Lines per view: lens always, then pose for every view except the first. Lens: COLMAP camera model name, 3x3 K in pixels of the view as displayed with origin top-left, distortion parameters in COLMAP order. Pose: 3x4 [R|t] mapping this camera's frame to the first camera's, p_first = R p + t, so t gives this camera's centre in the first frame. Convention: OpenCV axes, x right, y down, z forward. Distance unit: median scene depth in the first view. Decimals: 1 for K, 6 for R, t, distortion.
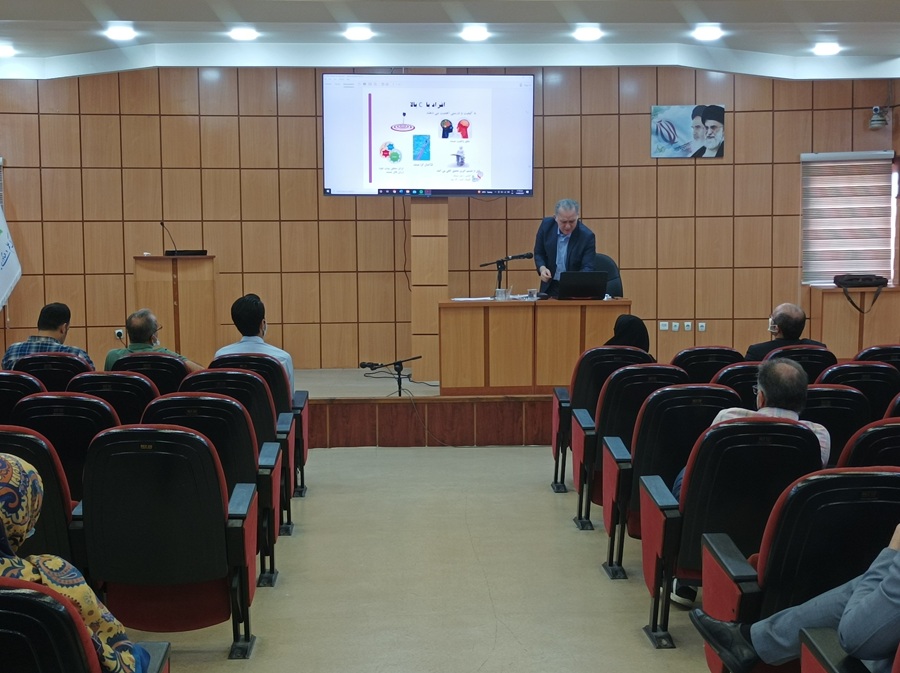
lens RADIAL K [[1269.1, 0, 450.0], [0, 1269.1, 336.5], [0, 0, 1]] dist [0.058896, -0.063422]
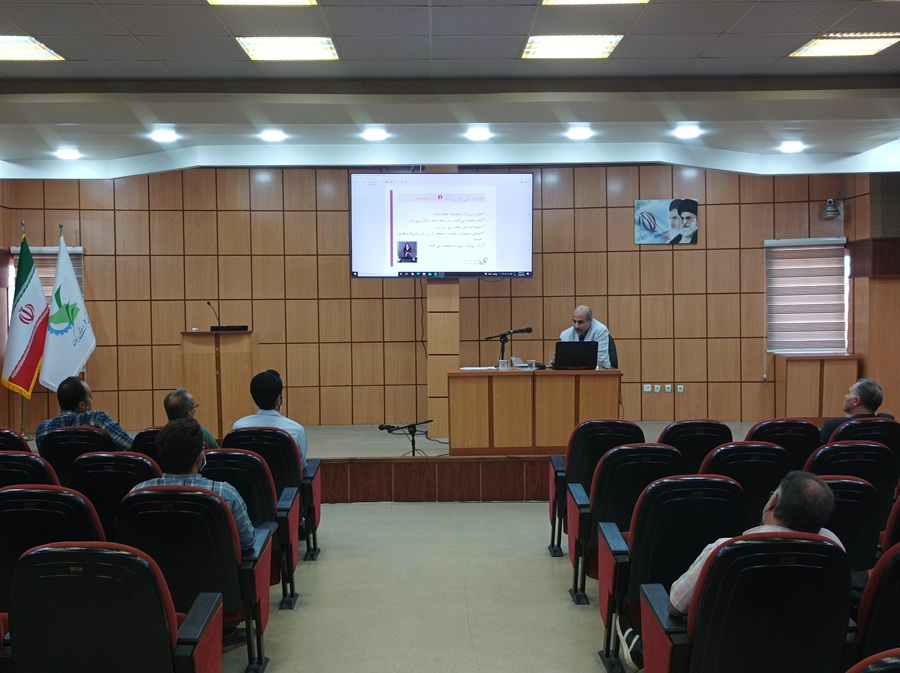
lens RADIAL K [[949.4, 0, 450.0], [0, 949.4, 336.5], [0, 0, 1]] dist [0.050814, -0.045640]
pose [[0.999574, -0.002453, -0.029086, 0.016507], [0.001106, 0.998930, -0.046238, -0.018659], [0.029168, 0.046186, 0.998507, 0.152092]]
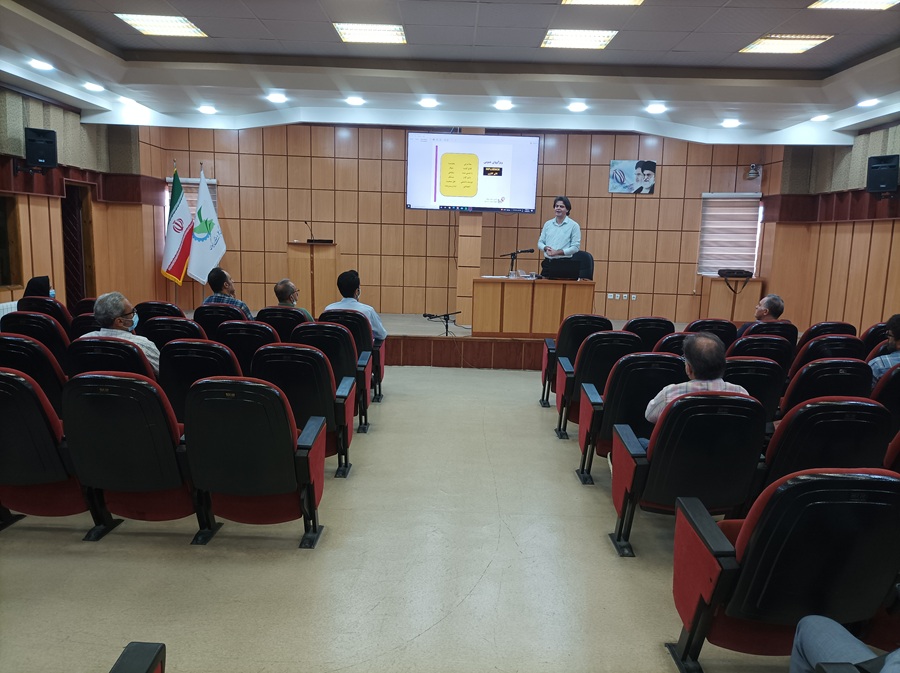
lens RADIAL K [[662.1, 0, 450.0], [0, 662.1, 336.5], [0, 0, 1]] dist [0.028909, -0.005448]
pose [[0.997963, 0.043151, -0.046994, 0.003991], [-0.039677, 0.996578, 0.072509, -0.012519], [0.049962, -0.070497, 0.996260, 0.156375]]
